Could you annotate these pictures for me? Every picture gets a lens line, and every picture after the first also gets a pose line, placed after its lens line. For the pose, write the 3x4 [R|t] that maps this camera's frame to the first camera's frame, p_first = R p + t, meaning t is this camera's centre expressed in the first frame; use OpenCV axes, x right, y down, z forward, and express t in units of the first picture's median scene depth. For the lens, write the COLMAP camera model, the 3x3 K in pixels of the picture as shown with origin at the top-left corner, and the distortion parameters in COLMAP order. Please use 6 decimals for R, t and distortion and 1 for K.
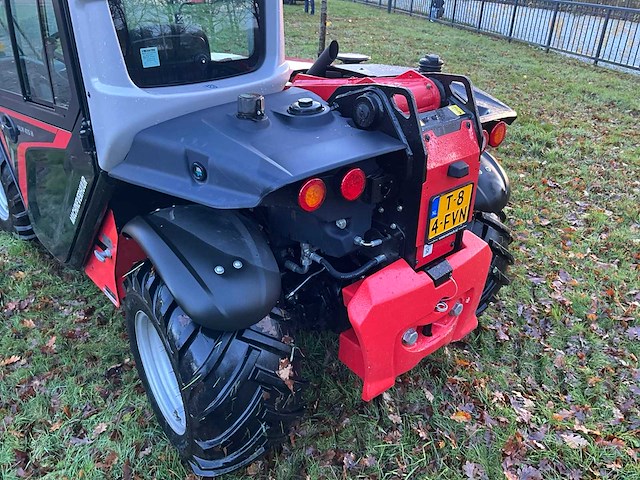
lens RADIAL K [[540.7, 0, 320.0], [0, 540.7, 240.0], [0, 0, 1]] dist [0.107140, -0.225890]
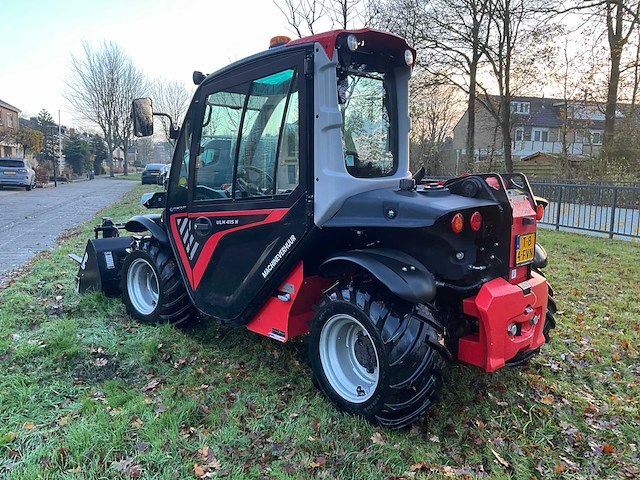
lens RADIAL K [[540.7, 0, 320.0], [0, 540.7, 240.0], [0, 0, 1]] dist [0.107140, -0.225890]
pose [[0.998081, -0.021069, 0.058231, -0.461029], [0.039334, 0.941982, -0.333352, 0.441001], [-0.047829, 0.335002, 0.941003, -0.498694]]
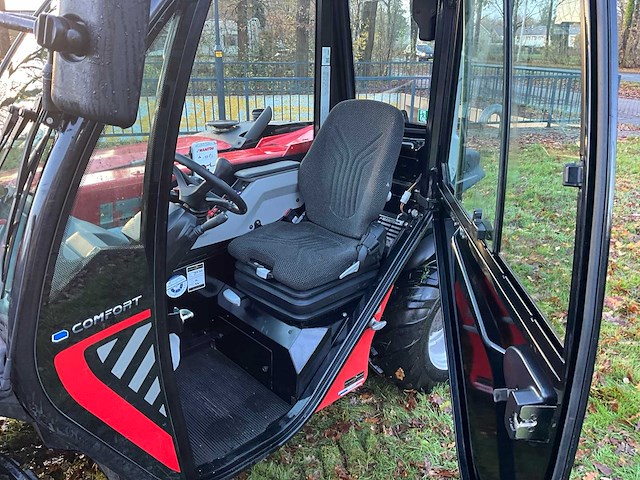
lens RADIAL K [[528.0, 0, 320.0], [0, 528.0, 240.0], [0, 0, 1]] dist [0.108924, -0.213273]
pose [[-0.041827, -0.371337, 0.927555, -1.502578], [0.445351, 0.824110, 0.350006, -0.594337], [-0.894378, 0.427728, 0.130906, 1.071004]]
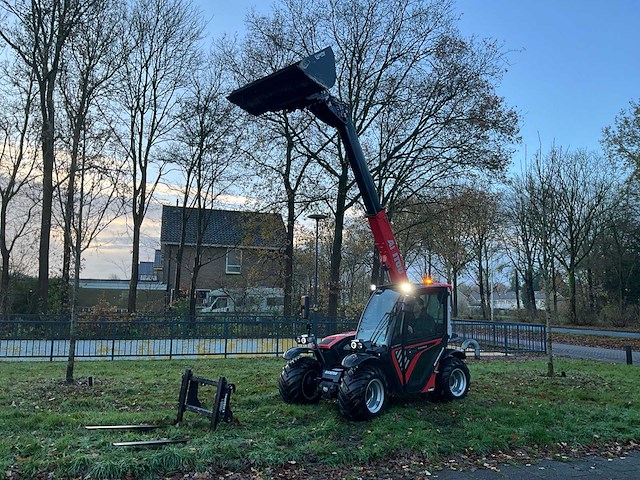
lens RADIAL K [[528.0, 0, 320.0], [0, 528.0, 240.0], [0, 0, 1]] dist [0.108924, -0.213273]
pose [[-0.060667, 0.092187, 0.993892, -5.183923], [0.437923, 0.897236, -0.056491, -1.191257], [-0.896963, 0.431821, -0.094803, 2.054032]]
